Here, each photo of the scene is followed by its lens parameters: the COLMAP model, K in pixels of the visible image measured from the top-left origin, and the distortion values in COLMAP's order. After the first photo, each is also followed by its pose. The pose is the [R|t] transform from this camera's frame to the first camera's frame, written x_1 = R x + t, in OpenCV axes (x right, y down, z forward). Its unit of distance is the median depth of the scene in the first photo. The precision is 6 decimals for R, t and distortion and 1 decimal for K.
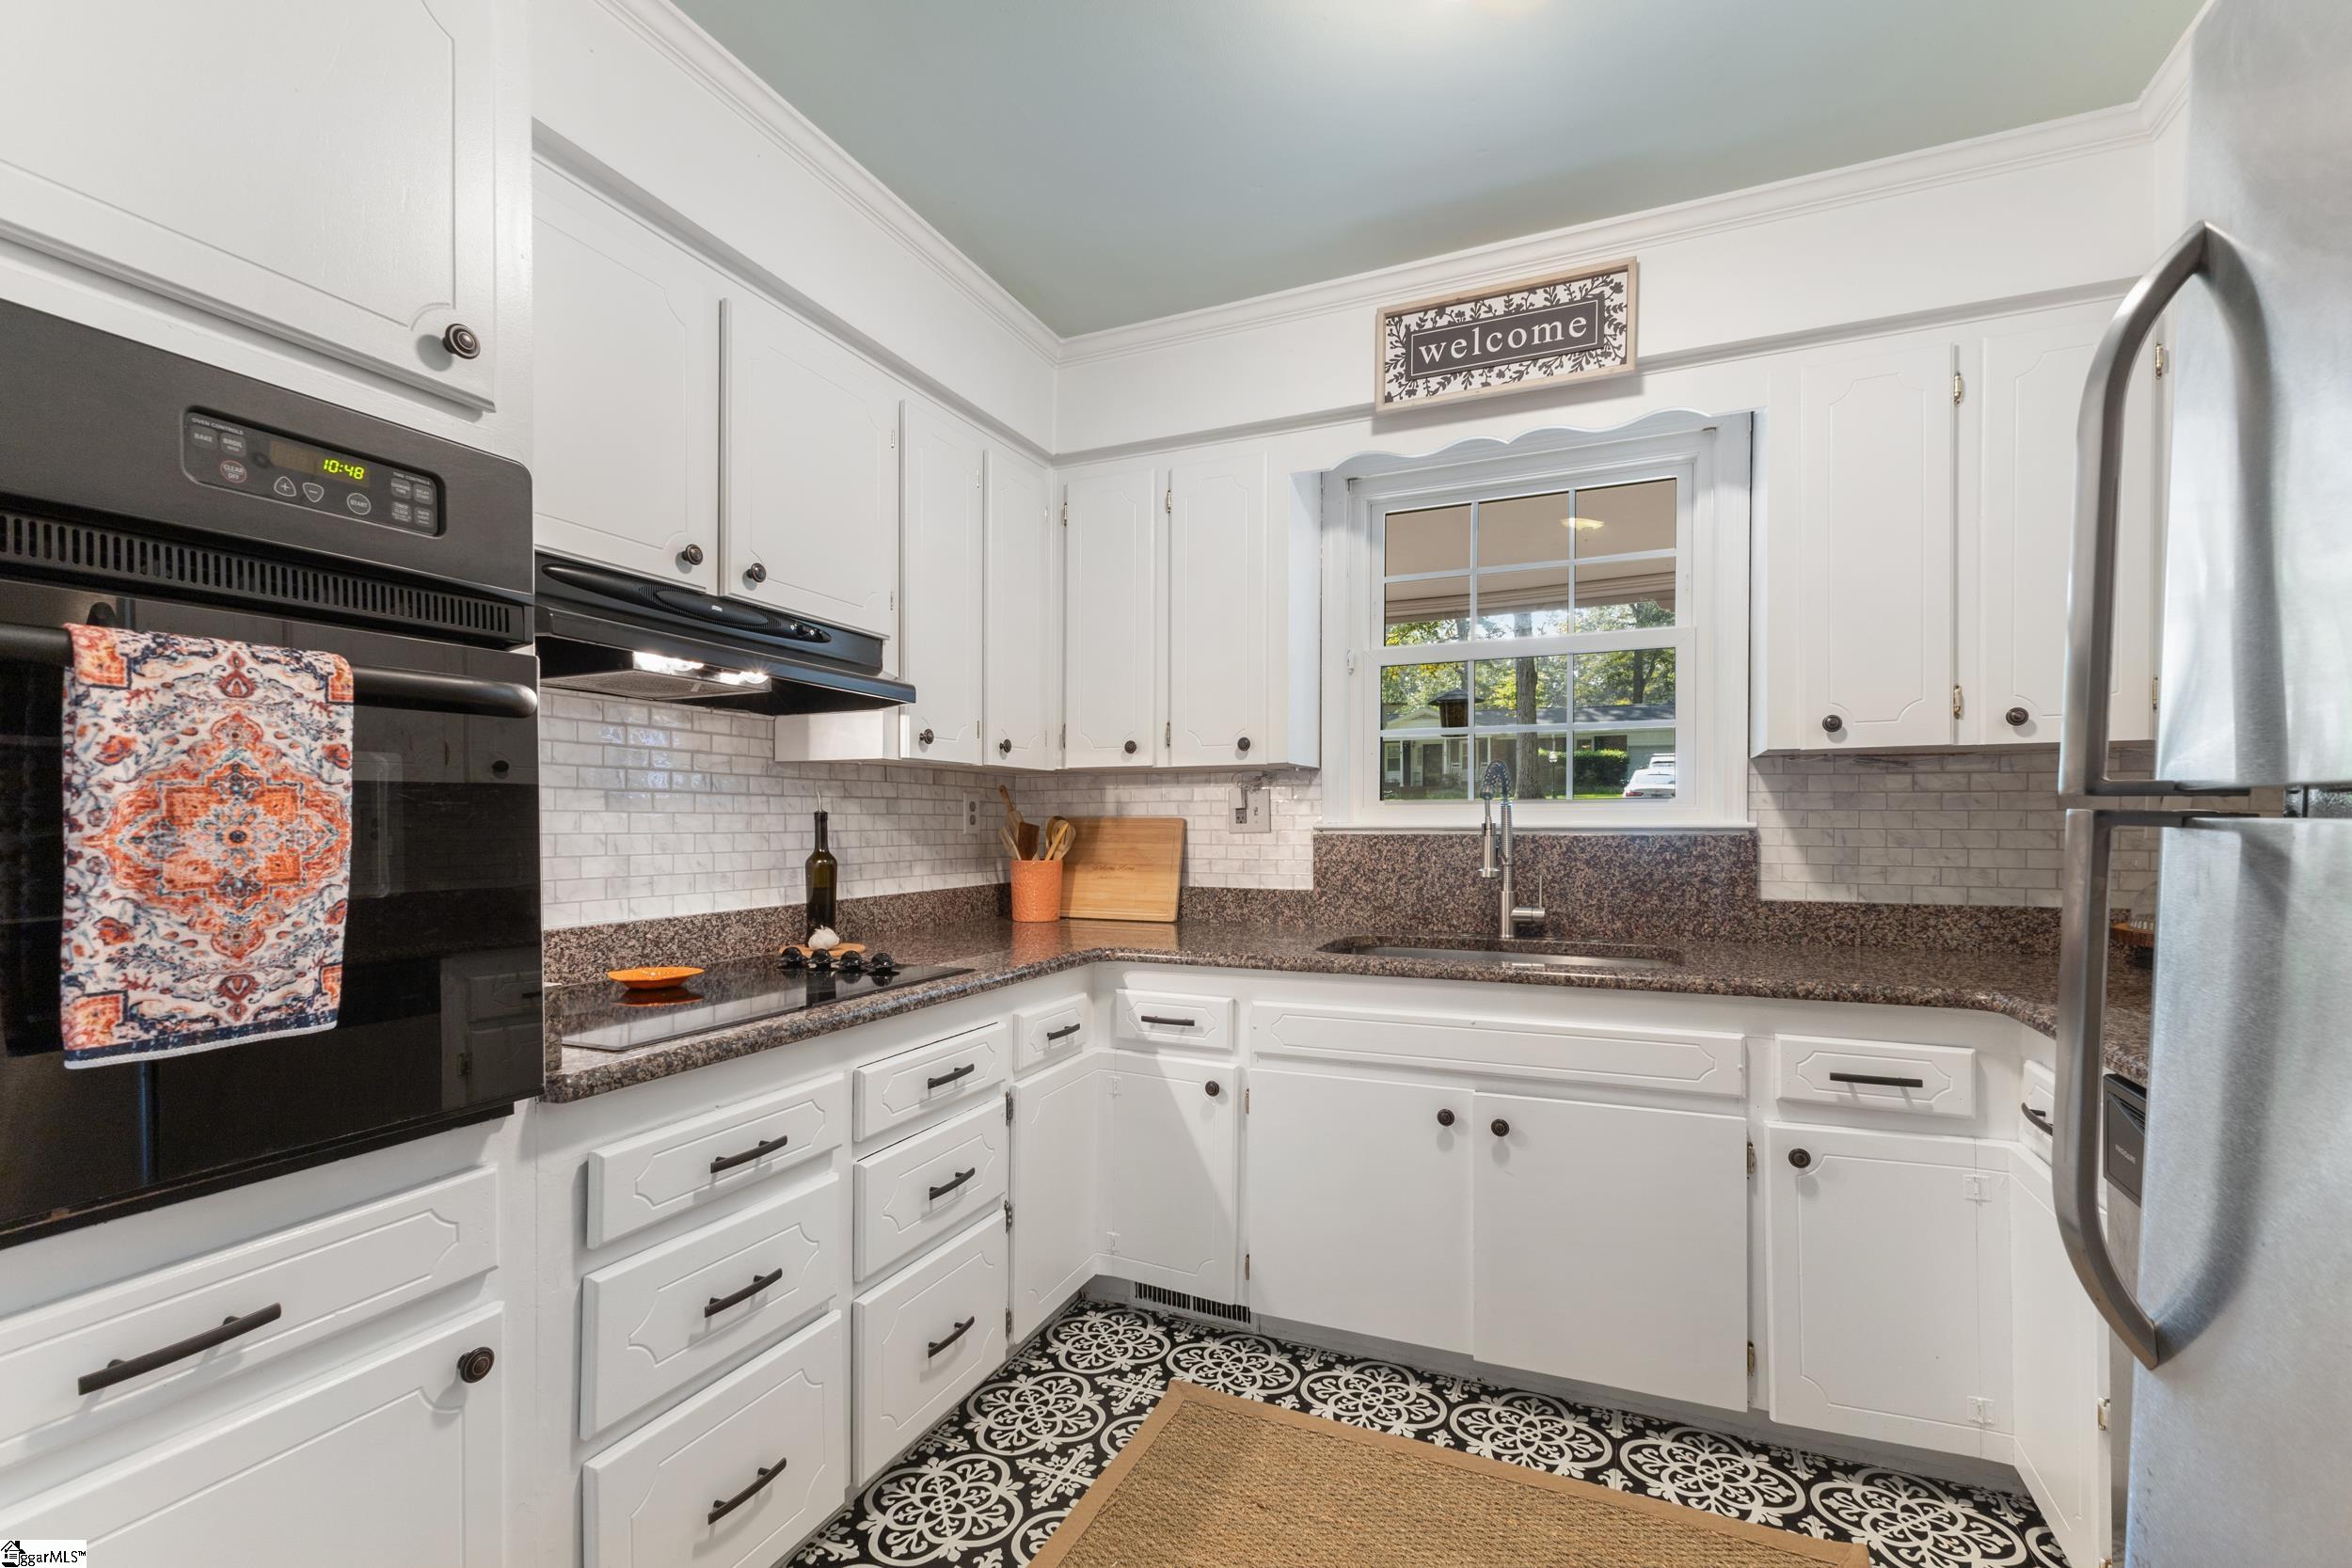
lens RADIAL K [[1033.9, 0, 1147.9], [0, 1033.9, 828.3], [0, 0, 1]] dist [0.010681, -0.001070]
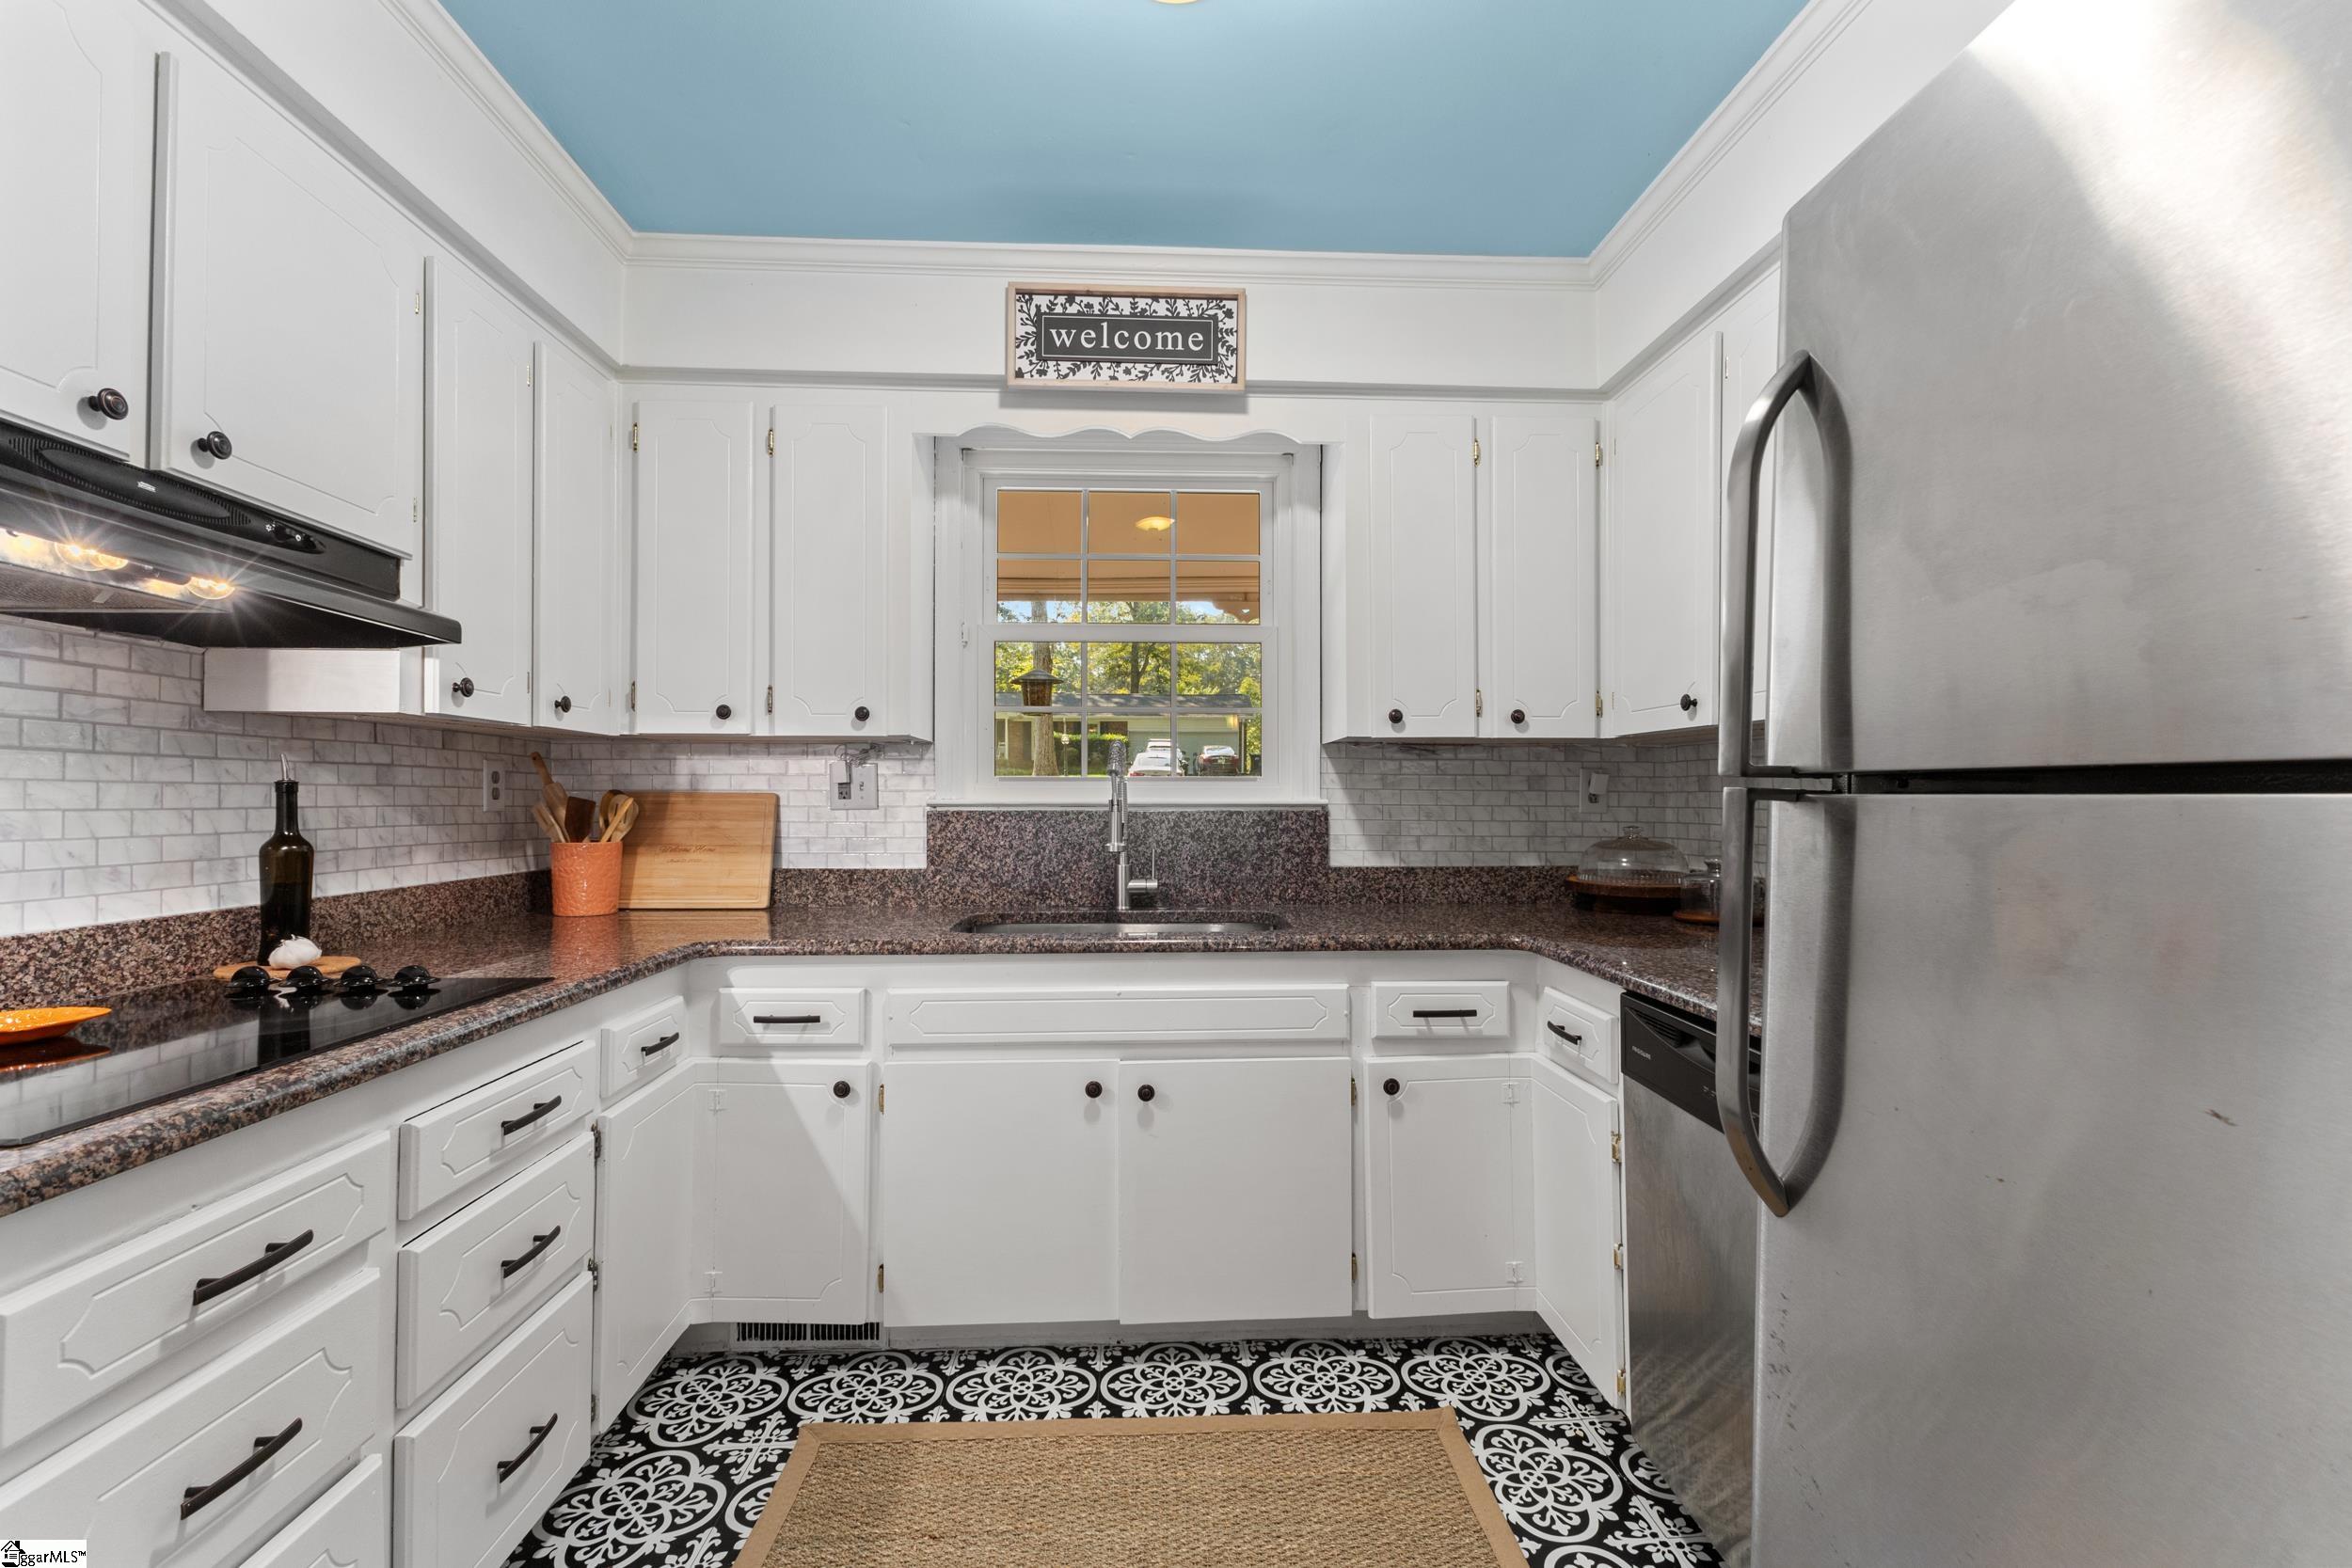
lens RADIAL K [[1033.9, 0, 1166.7], [0, 1033.9, 791.0], [0, 0, 1]] dist [0.010681, -0.001070]
pose [[0.892597, 0.006966, 0.450801, -0.099091], [-0.000590, 0.999898, -0.014283, 0.001598], [-0.450855, 0.012483, 0.892510, 0.056131]]
